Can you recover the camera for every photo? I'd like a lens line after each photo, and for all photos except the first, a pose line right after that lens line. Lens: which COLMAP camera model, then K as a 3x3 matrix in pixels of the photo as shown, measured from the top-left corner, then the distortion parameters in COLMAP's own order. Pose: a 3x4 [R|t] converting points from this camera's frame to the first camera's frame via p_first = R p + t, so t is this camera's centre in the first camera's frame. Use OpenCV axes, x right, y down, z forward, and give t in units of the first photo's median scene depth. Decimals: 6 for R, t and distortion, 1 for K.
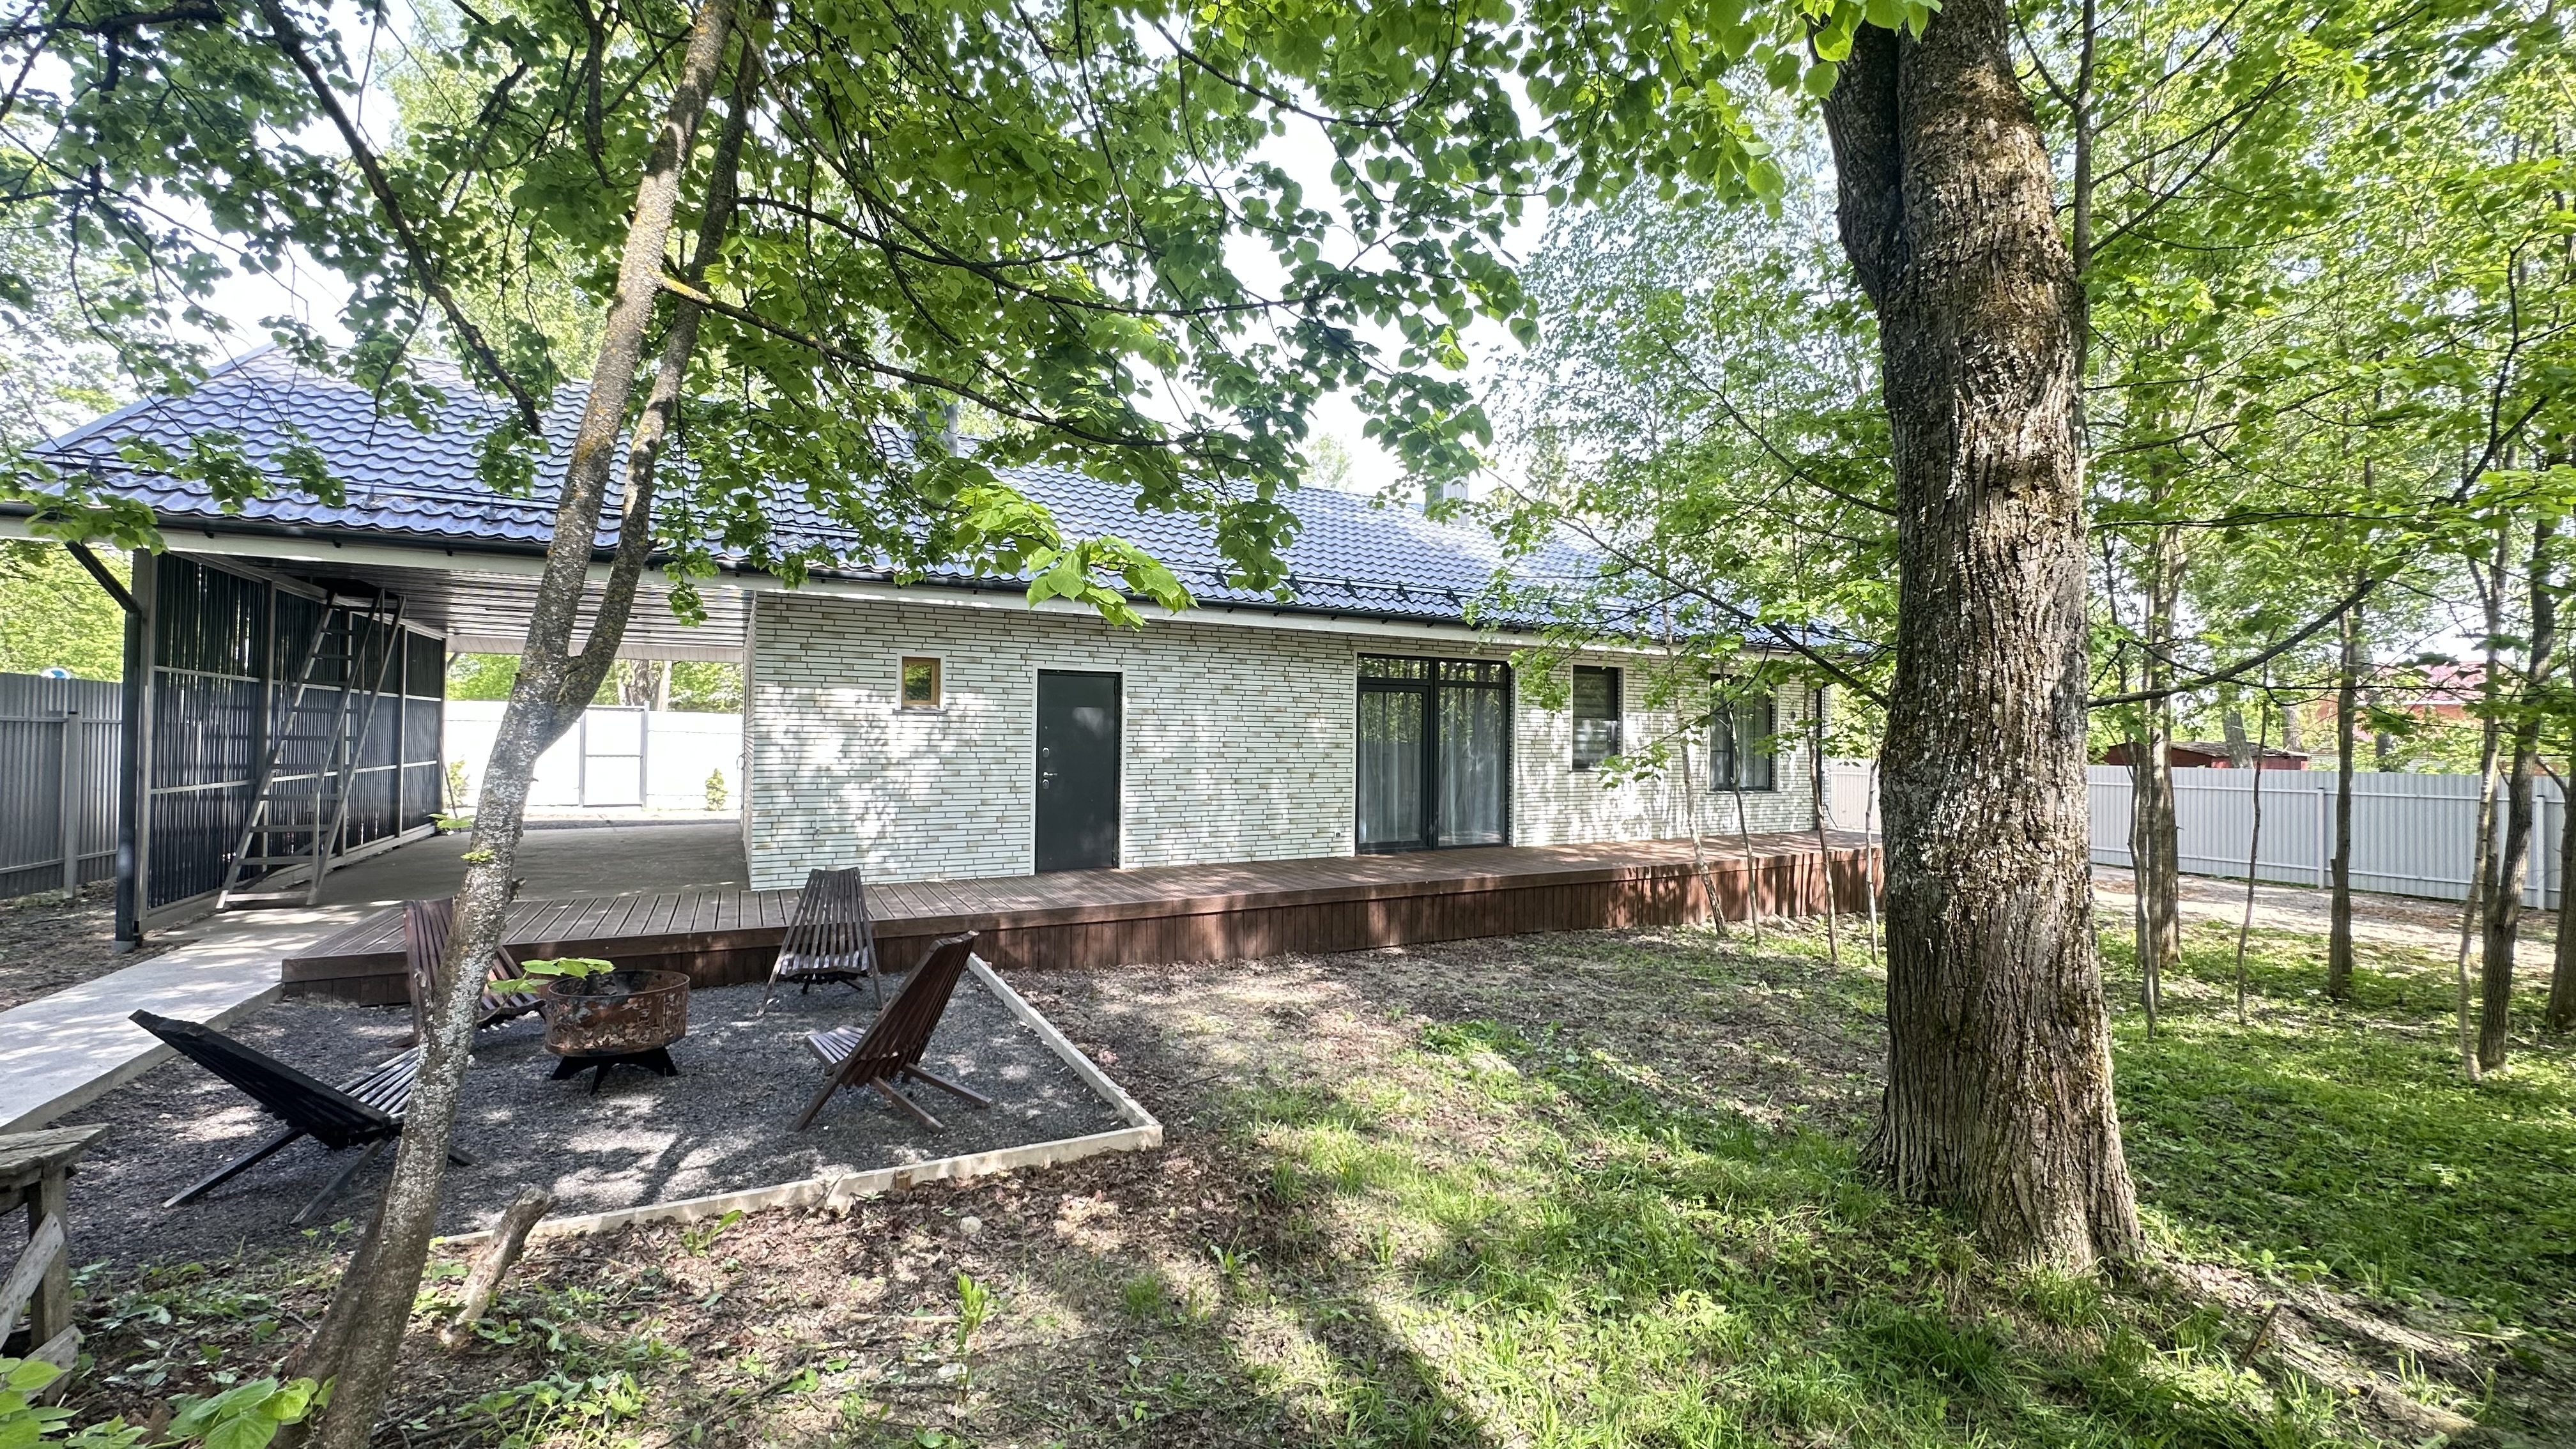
lens RADIAL K [[1011.0, 0, 1274.2], [0, 1011.0, 740.4], [0, 0, 1]] dist [-0.022442, -0.000090]
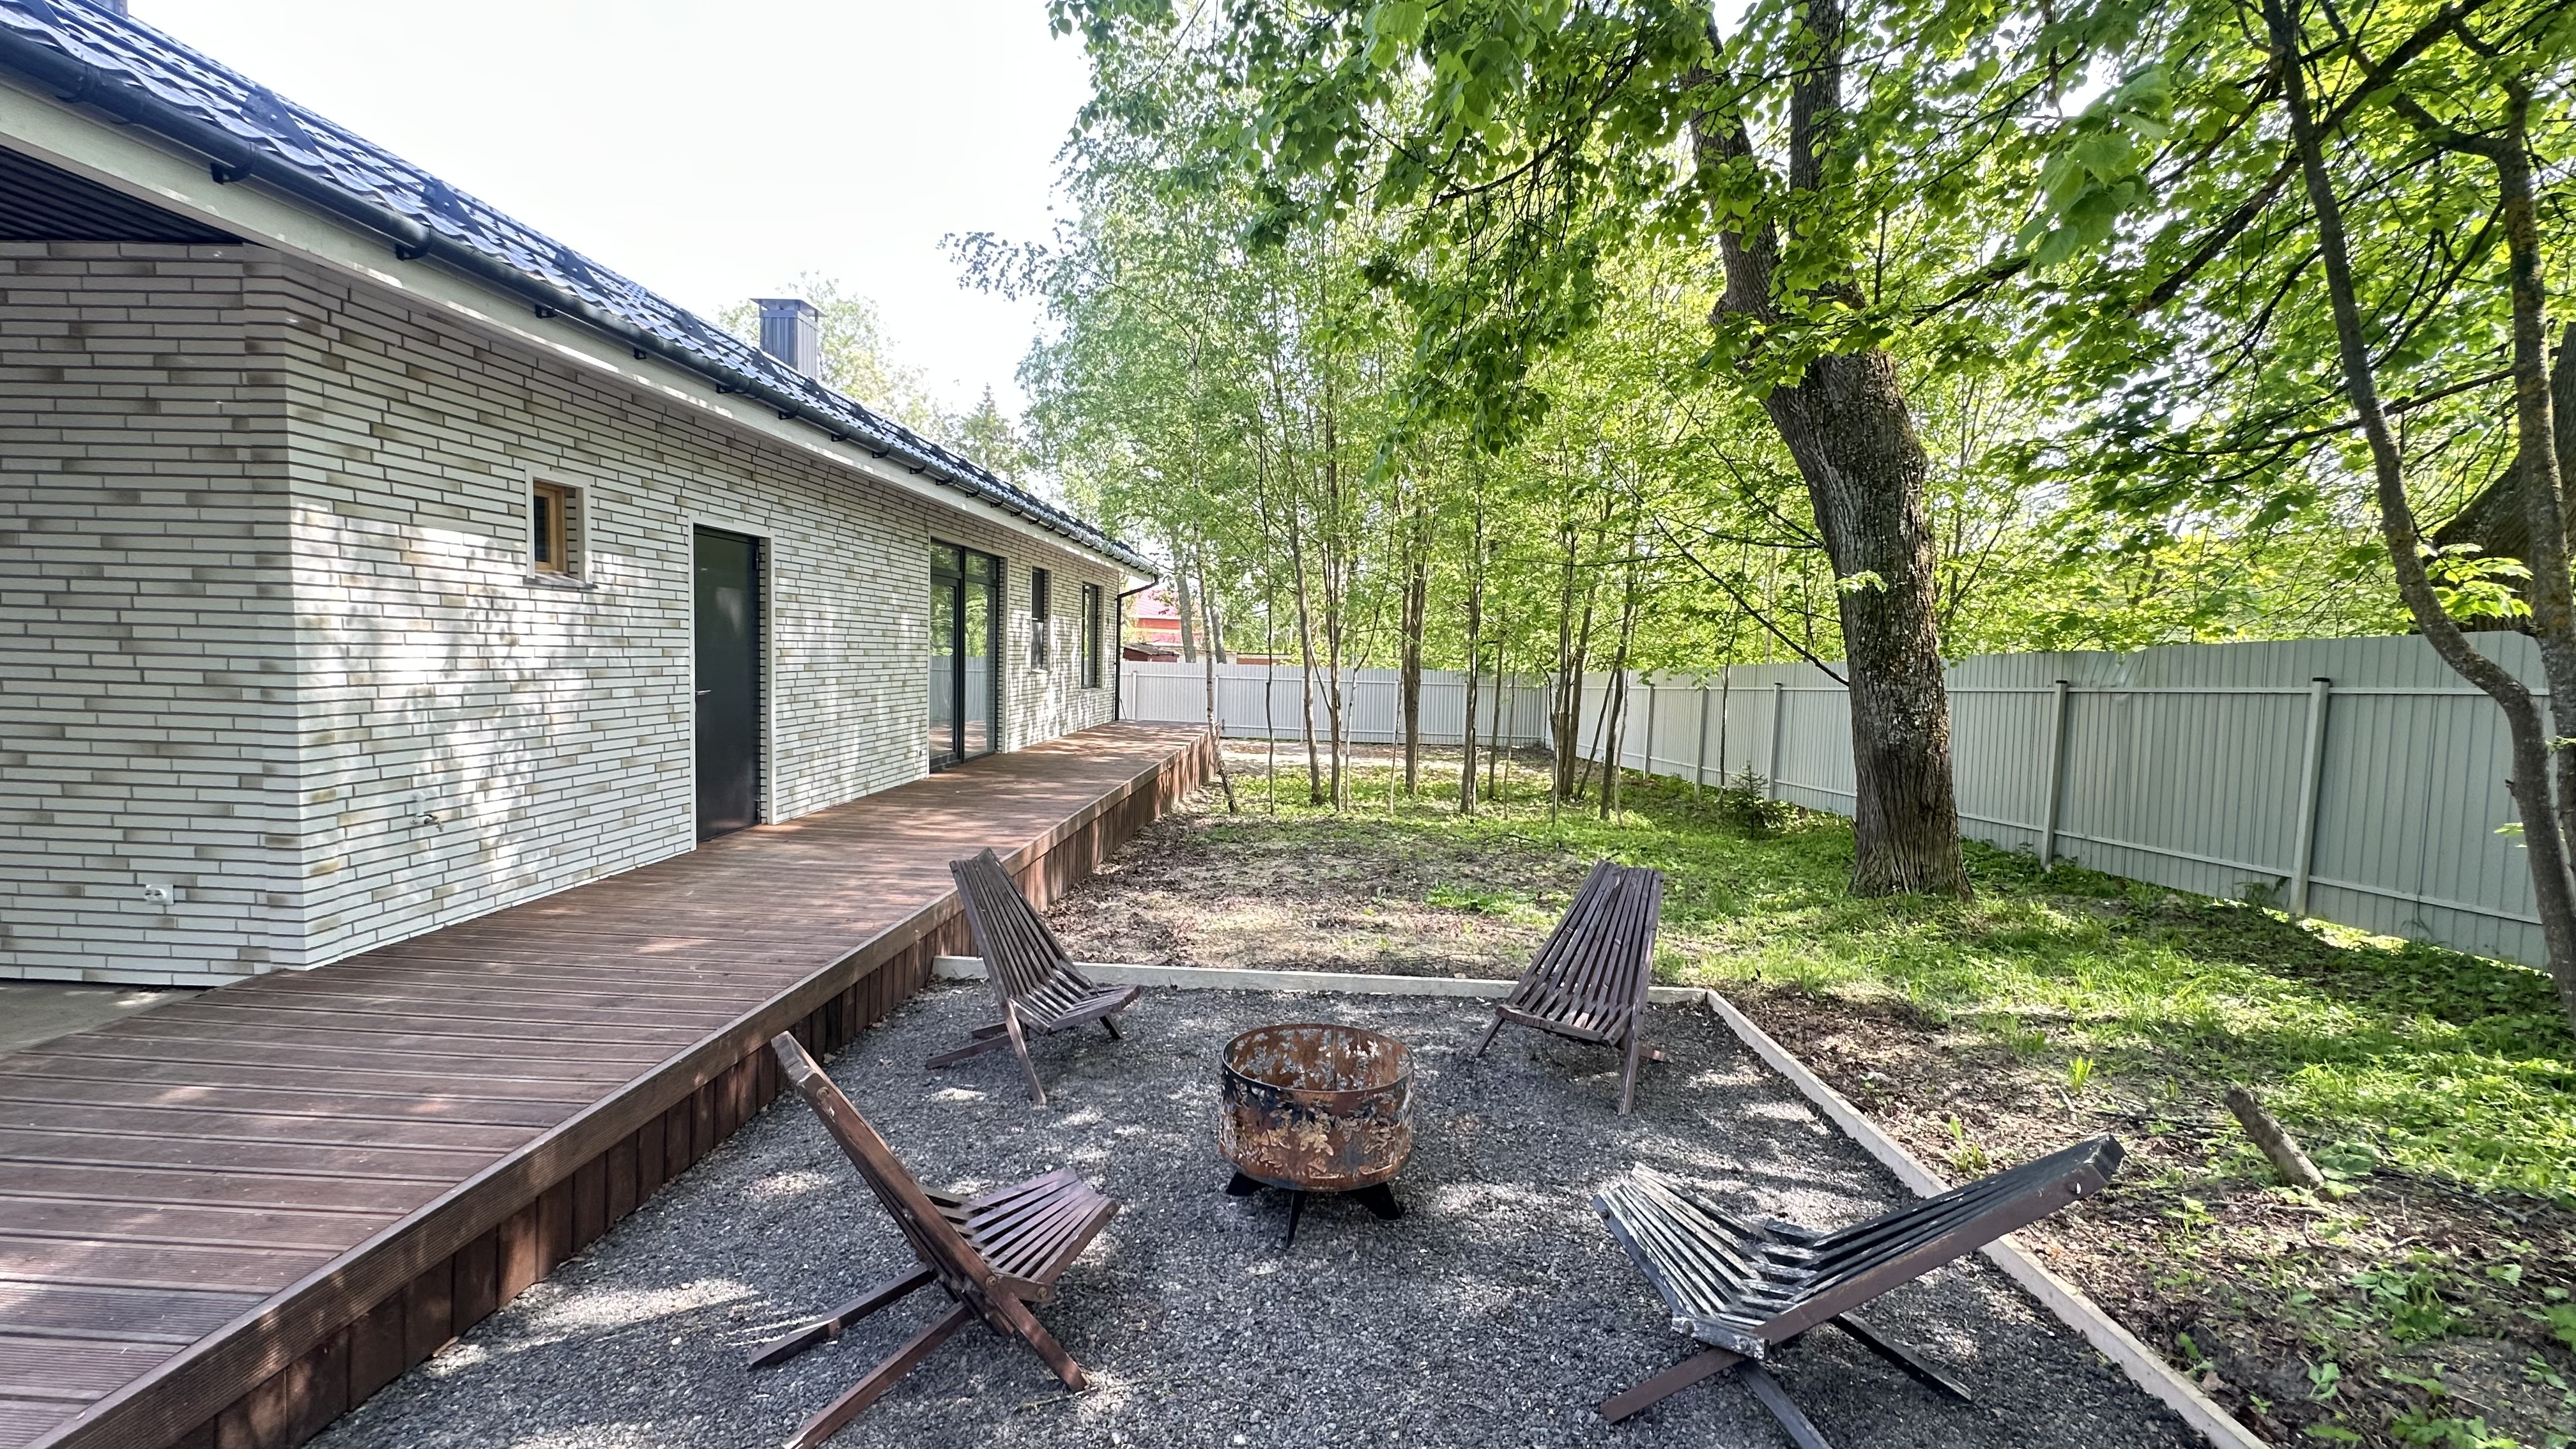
lens RADIAL K [[1036.9, 0, 1288.0], [0, 1036.9, 724.5], [0, 0, 1]] dist [0.000131, -0.000231]
pose [[0.522815, -0.053196, 0.850785, -0.627022], [-0.024157, 0.996726, 0.077165, -0.005269], [-0.852104, -0.060895, 0.519818, 0.365044]]
